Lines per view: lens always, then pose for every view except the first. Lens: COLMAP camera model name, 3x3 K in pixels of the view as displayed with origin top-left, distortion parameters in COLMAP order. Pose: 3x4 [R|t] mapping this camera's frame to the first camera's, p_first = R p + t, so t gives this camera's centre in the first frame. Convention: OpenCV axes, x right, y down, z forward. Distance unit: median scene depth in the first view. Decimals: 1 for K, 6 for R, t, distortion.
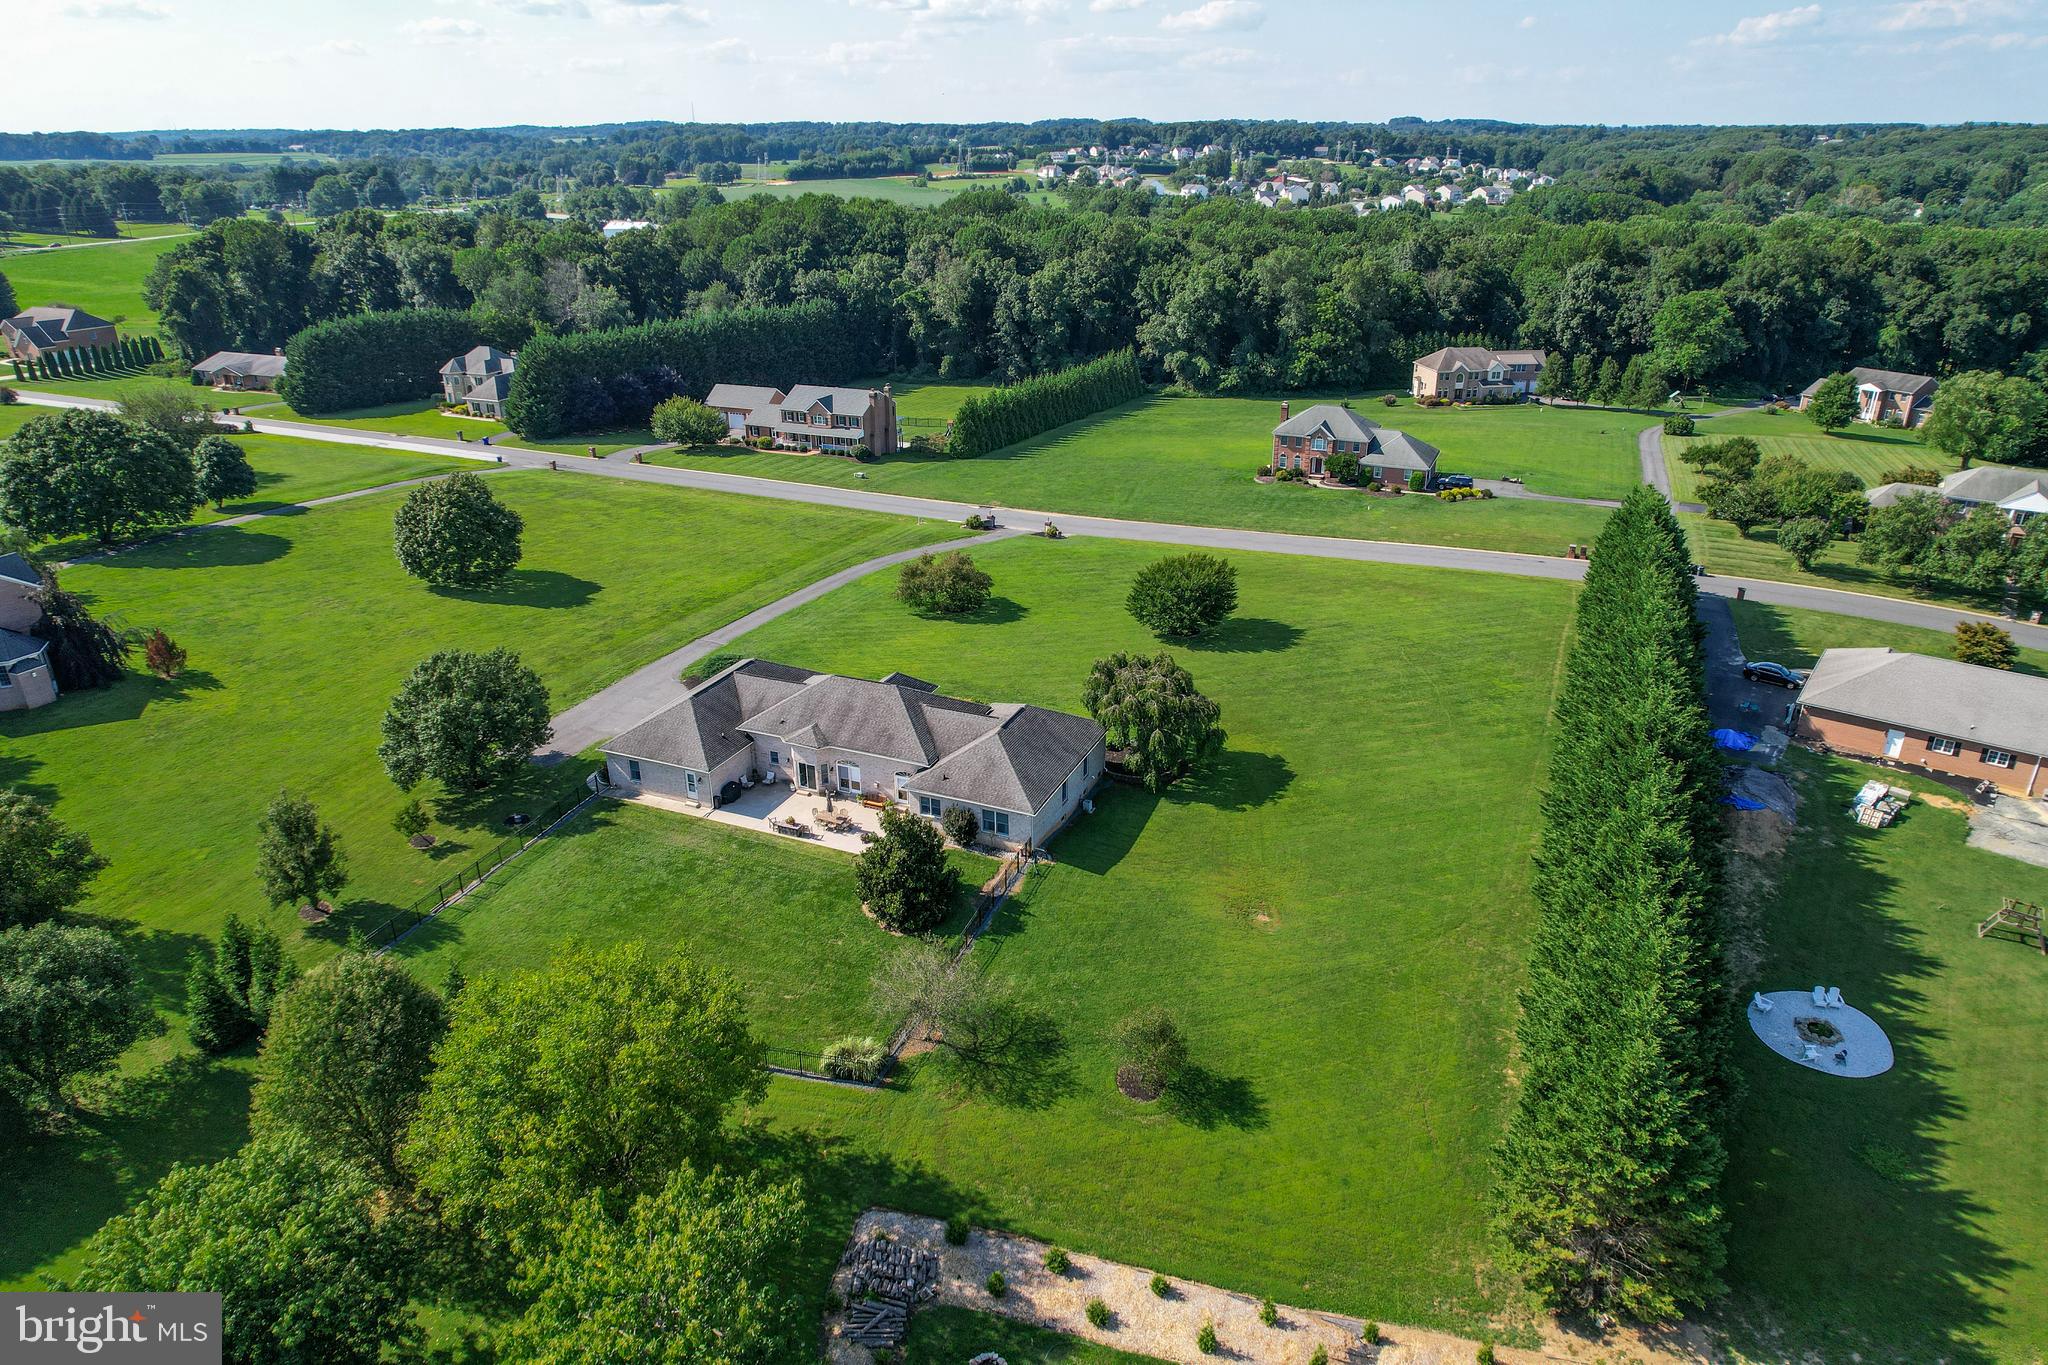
lens RADIAL K [[1314.4, 0, 1027.6], [0, 1314.4, 689.9], [0, 0, 1]] dist [-0.084815, 0.077478]
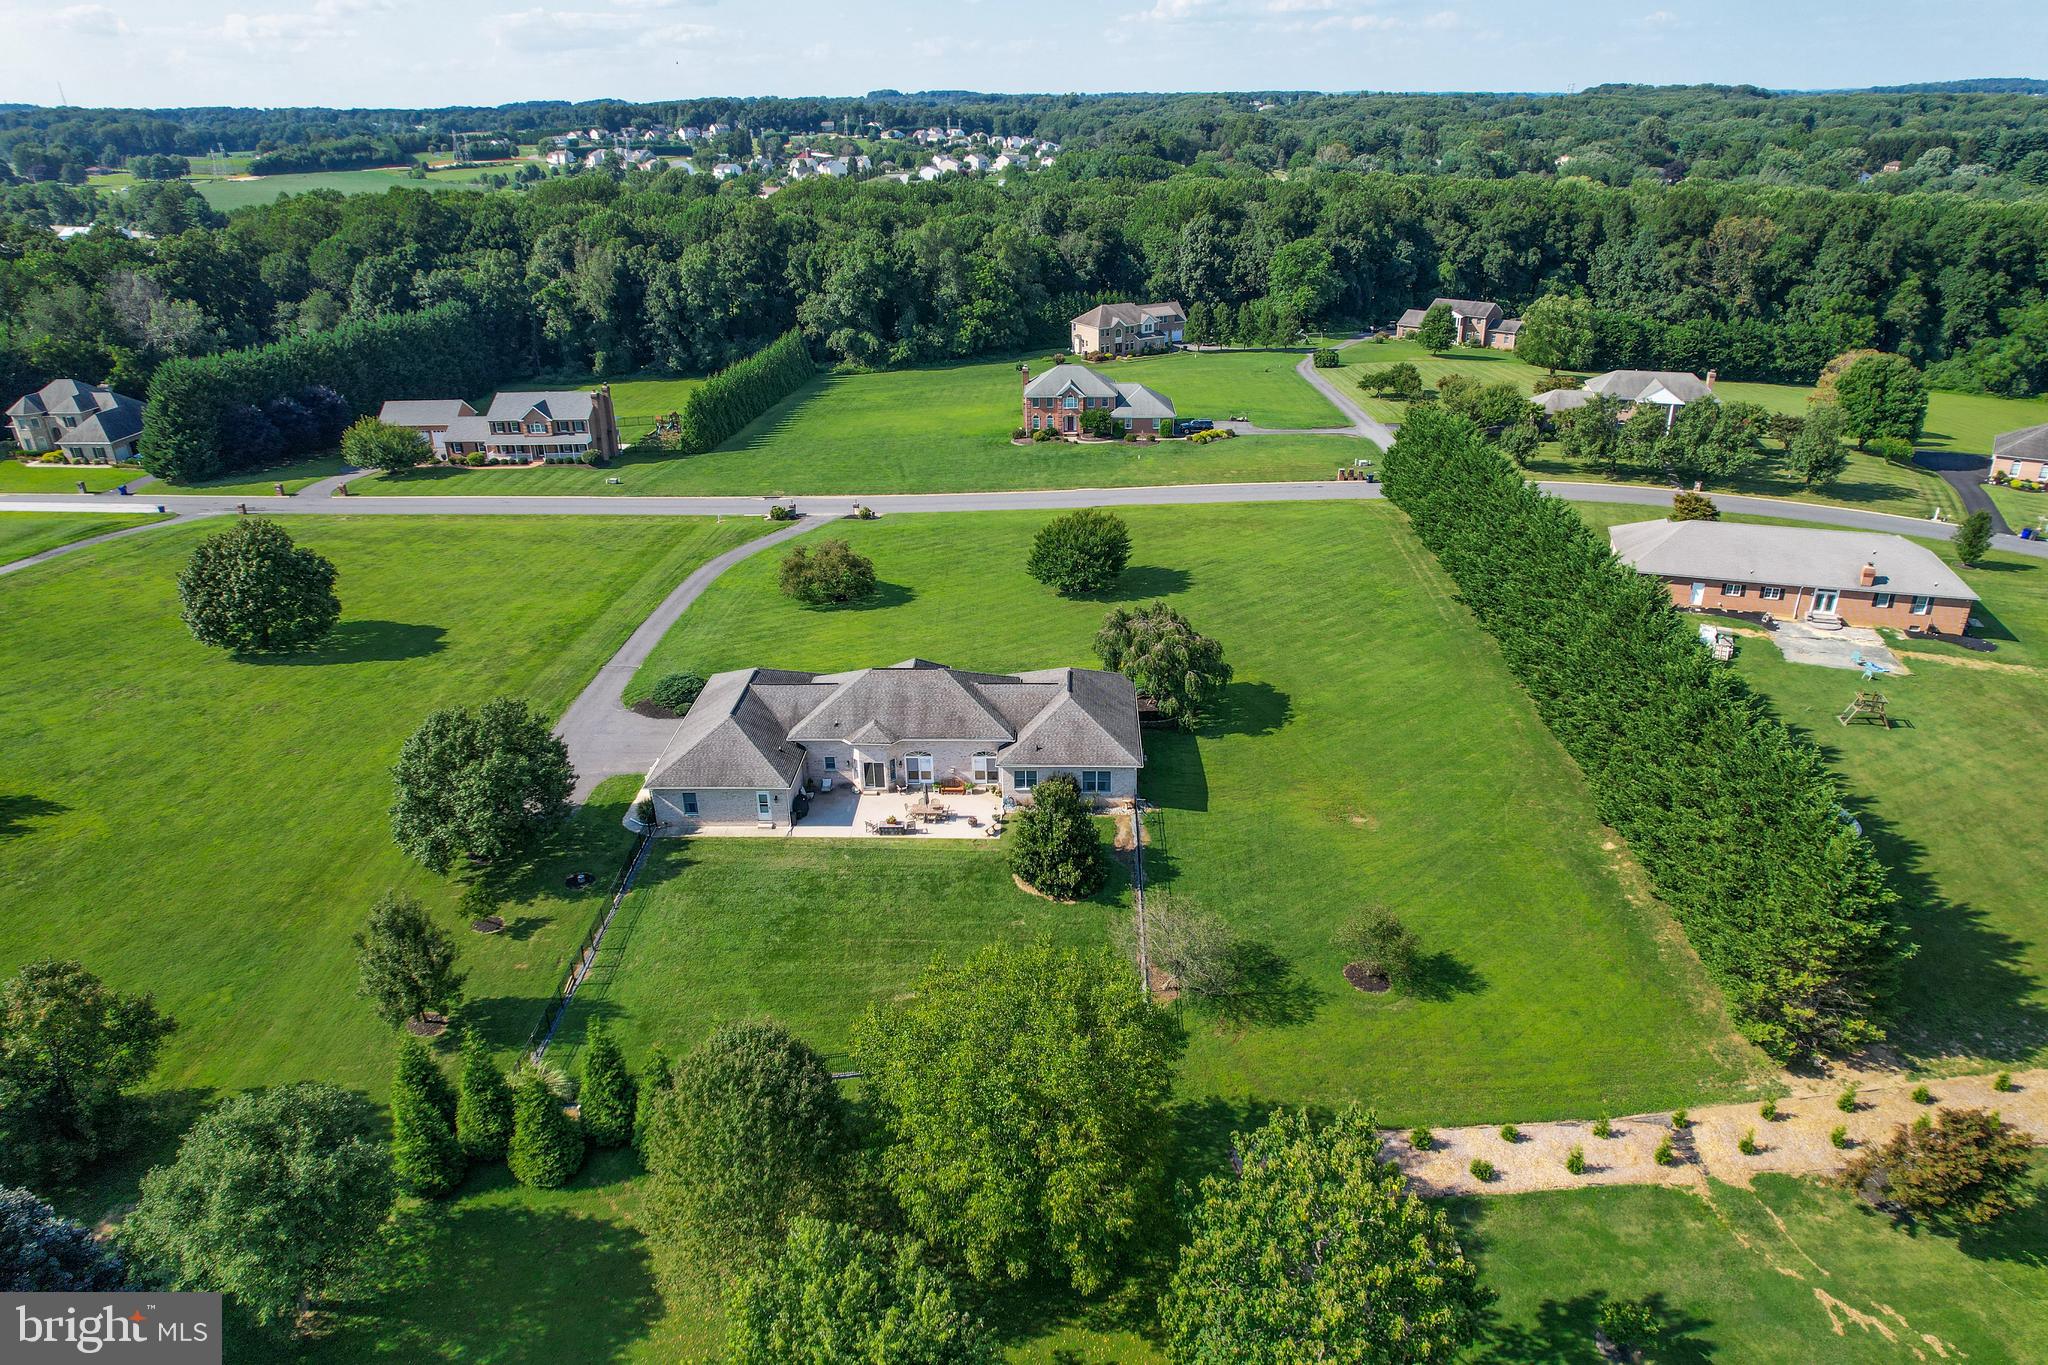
lens RADIAL K [[1314.4, 0, 1028.4], [0, 1314.4, 684.7], [0, 0, 1]] dist [-0.084815, 0.077478]
pose [[0.931759, -0.157855, 0.326966, -0.181987], [0.153871, 0.987353, 0.038192, -0.009765], [-0.328859, 0.014725, 0.944264, 0.022240]]
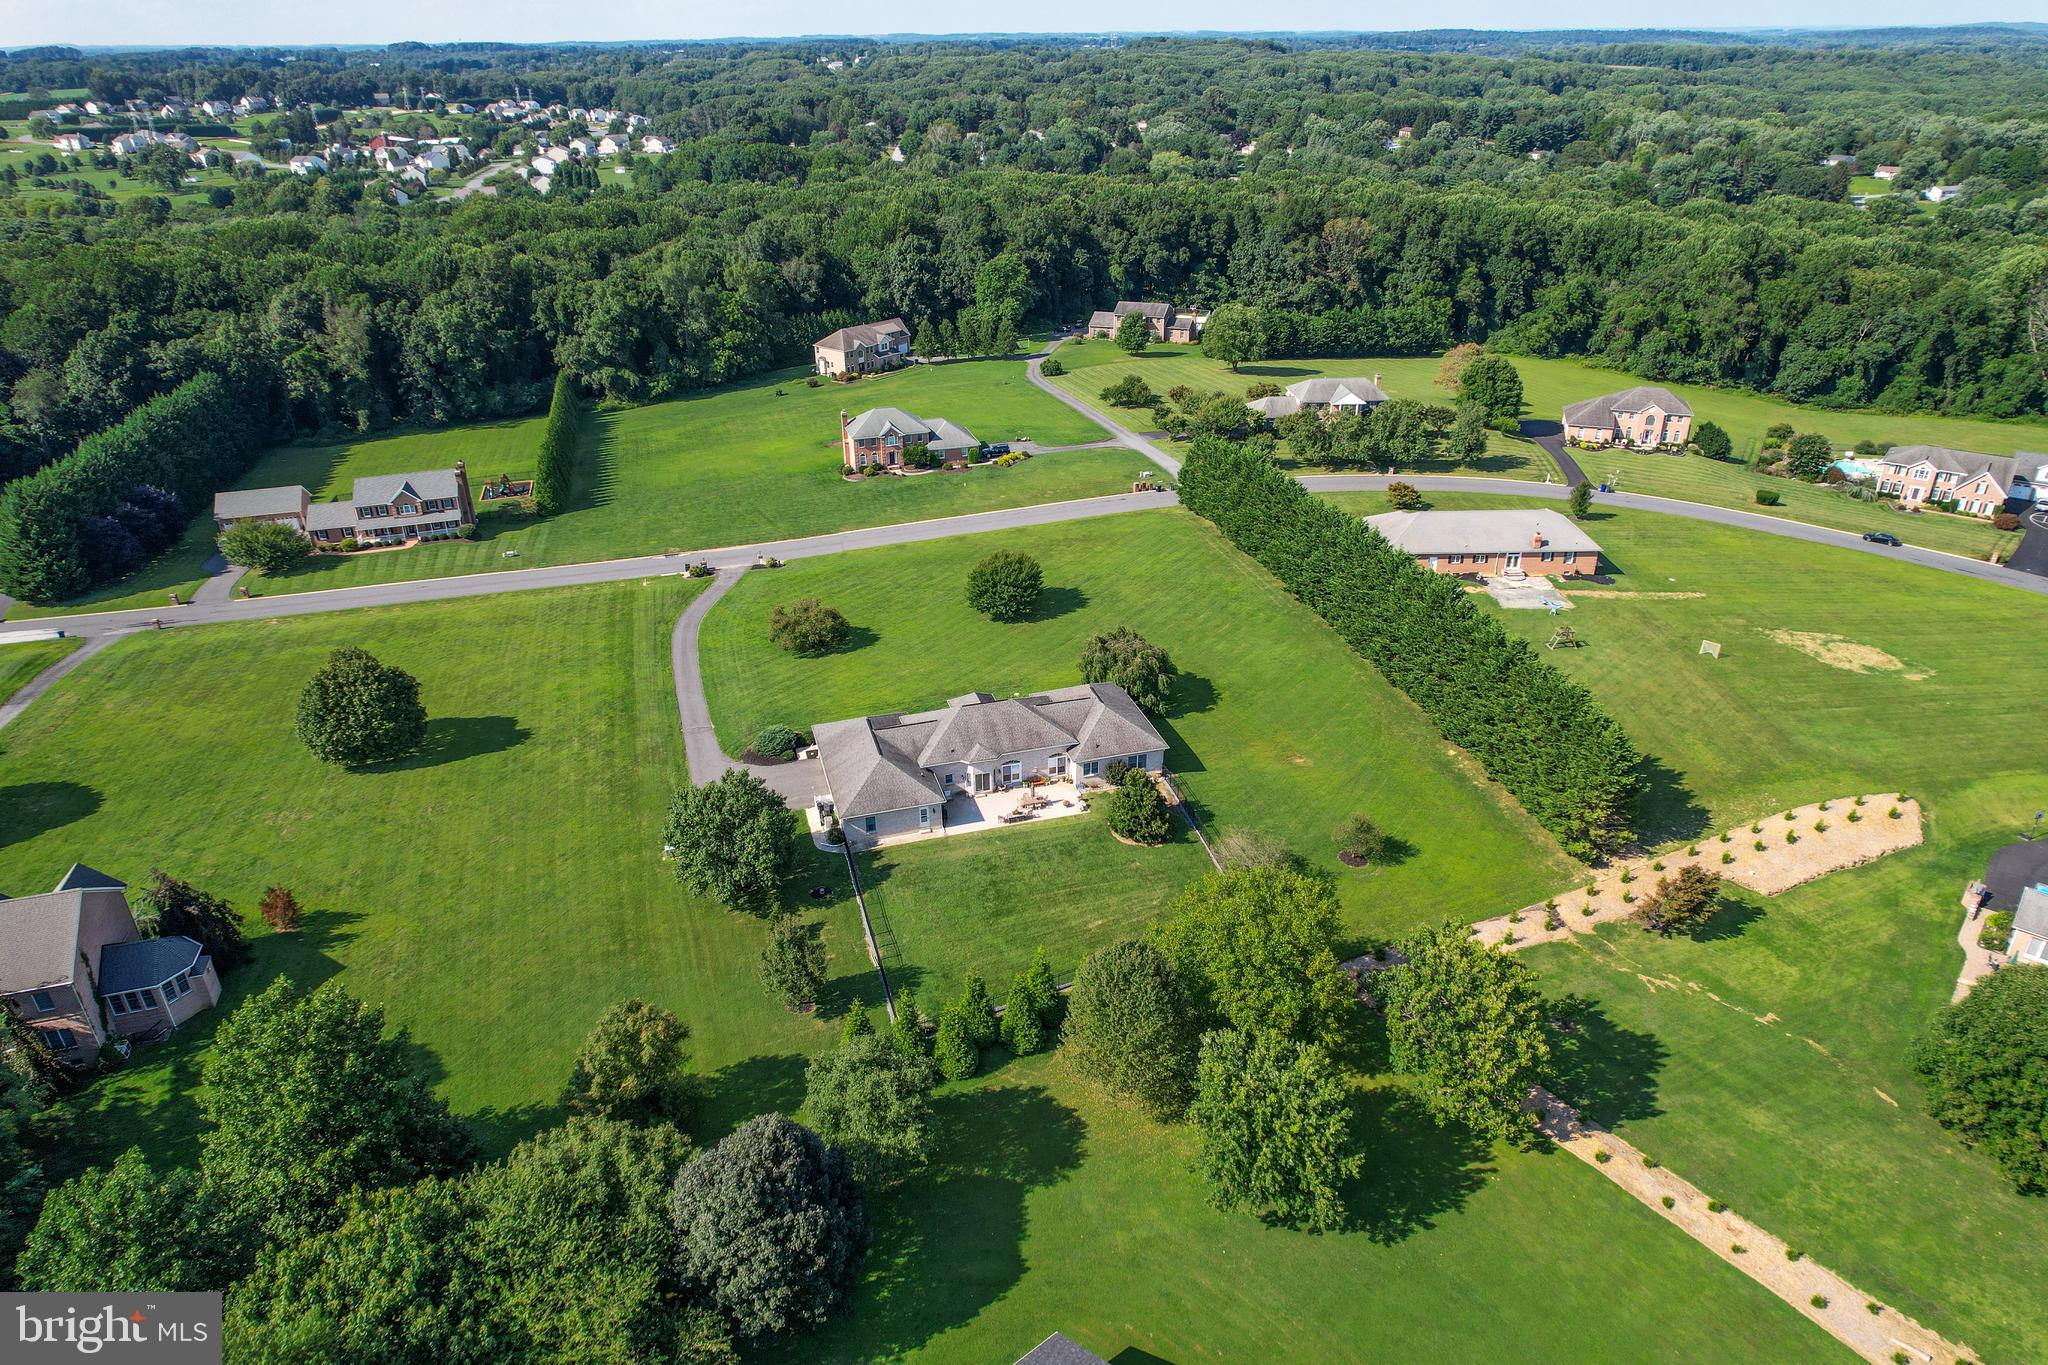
lens RADIAL K [[1314.4, 0, 1029.6], [0, 1314.4, 684.0], [0, 0, 1]] dist [-0.084815, 0.077478]
pose [[0.771619, -0.290924, 0.565656, -0.427449], [0.261447, 0.955743, 0.134908, -0.099101], [-0.579870, 0.043791, 0.813531, -0.064683]]
